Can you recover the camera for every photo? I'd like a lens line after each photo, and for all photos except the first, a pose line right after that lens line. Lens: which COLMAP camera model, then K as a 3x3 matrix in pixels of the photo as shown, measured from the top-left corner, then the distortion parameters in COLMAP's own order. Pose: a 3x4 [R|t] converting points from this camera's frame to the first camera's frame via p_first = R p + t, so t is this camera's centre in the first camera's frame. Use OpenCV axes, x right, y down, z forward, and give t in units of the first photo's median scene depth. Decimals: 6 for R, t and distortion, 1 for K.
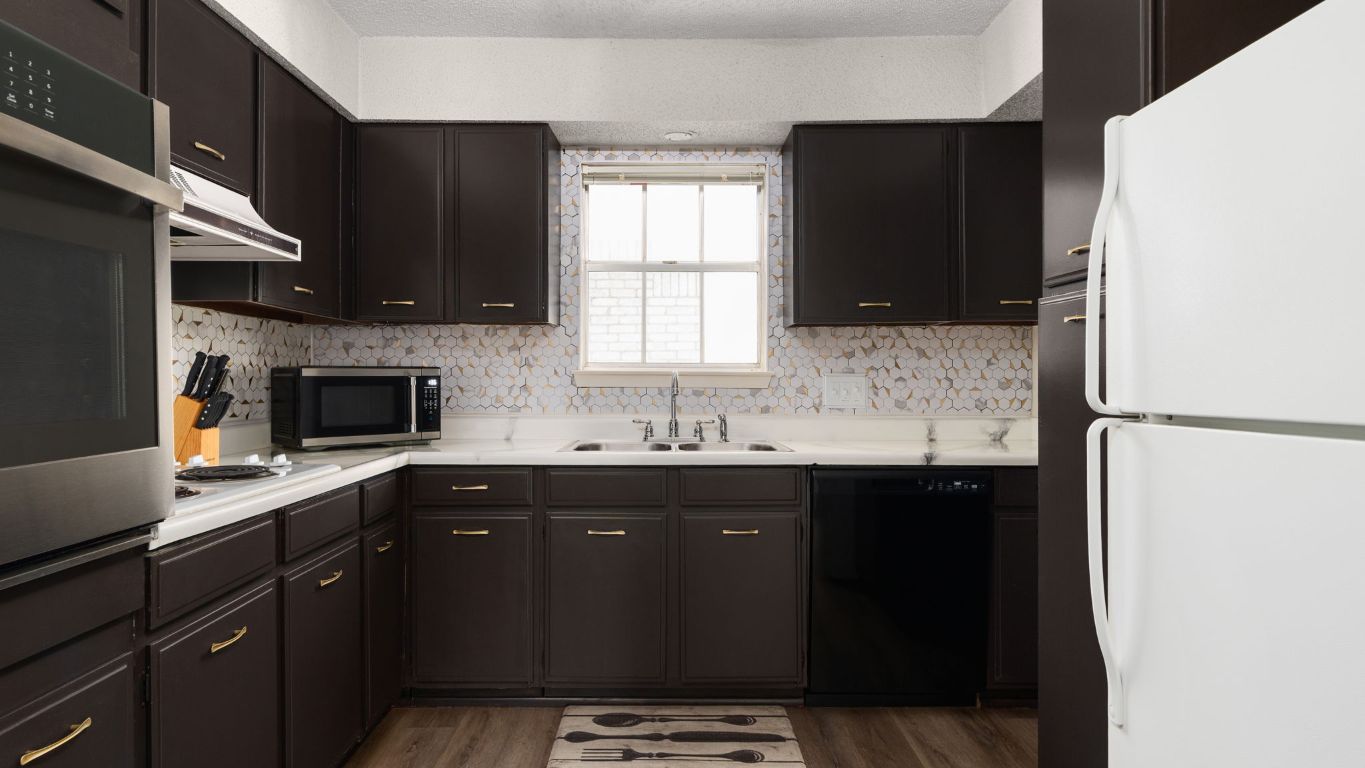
lens RADIAL K [[746.3, 0, 661.2], [0, 746.3, 376.6], [0, 0, 1]] dist [-0.012309, 0.002954]
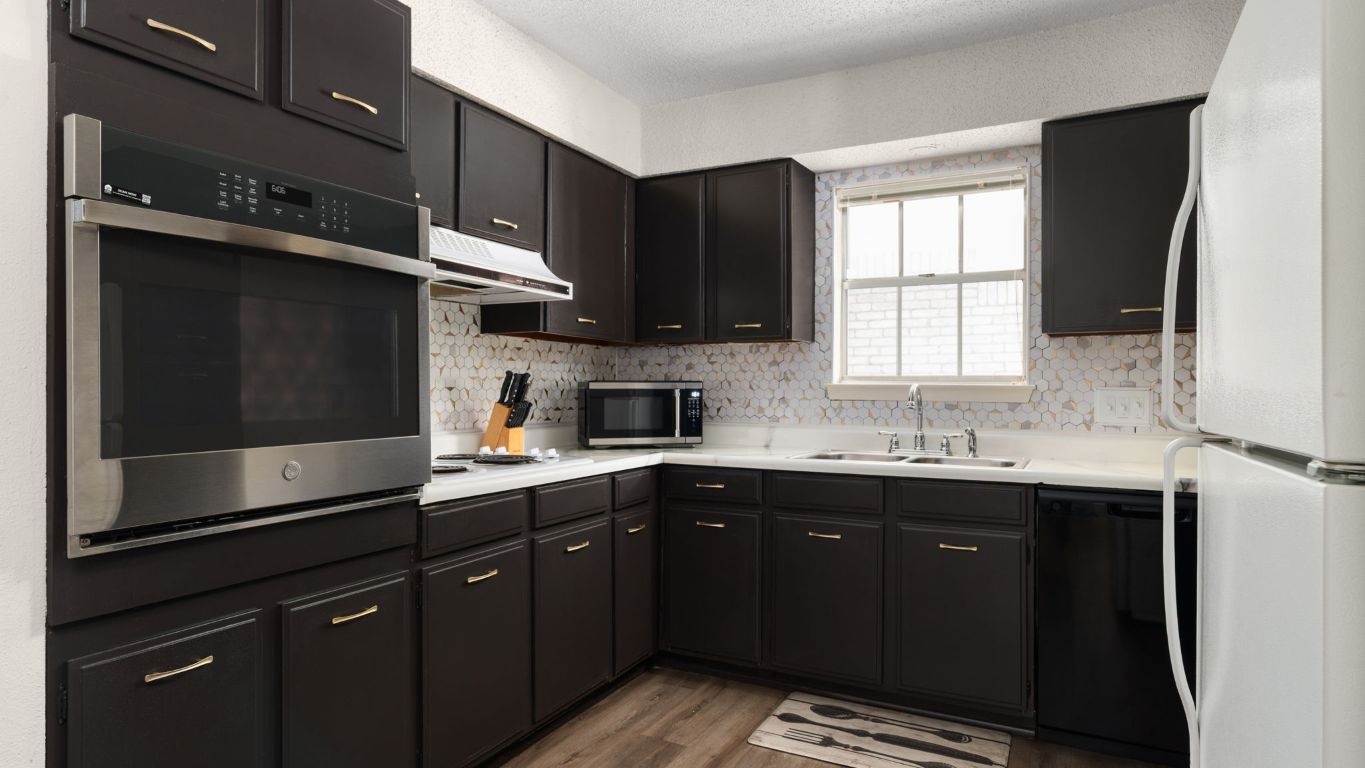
lens RADIAL K [[746.3, 0, 681.5], [0, 746.3, 385.7], [0, 0, 1]] dist [-0.012309, 0.002954]
pose [[0.886976, 0.000781, -0.461815, 0.213911], [-0.002775, 0.999990, -0.003640, -0.001450], [0.461808, 0.004511, 0.886969, -0.042934]]
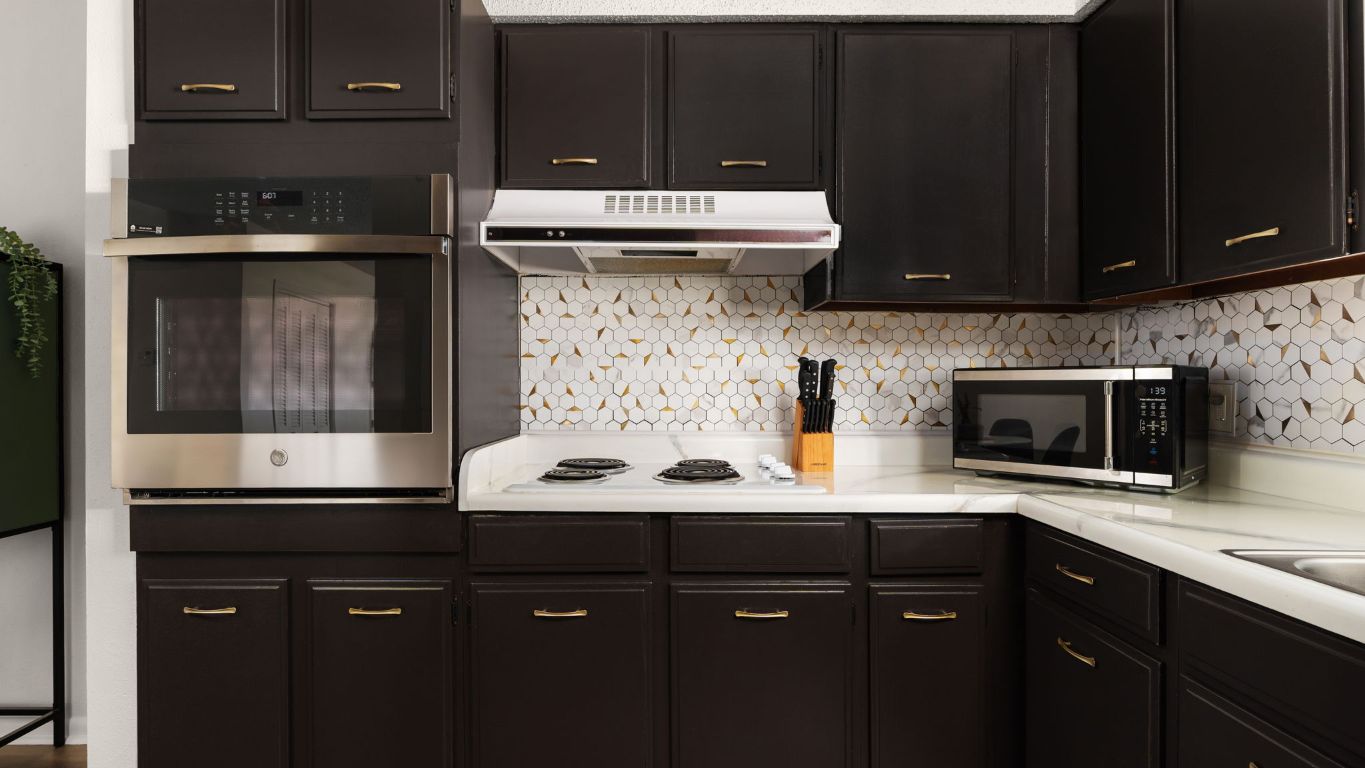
lens RADIAL K [[673.2, 0, 681.8], [0, 673.2, 388.6], [0, 0, 1]] dist [-0.005016, 0.000726]
pose [[-0.001868, 0.010316, -0.999945, 0.232201], [-0.000331, 0.999947, 0.010317, 0.000451], [0.999998, 0.000350, -0.001865, 0.627951]]
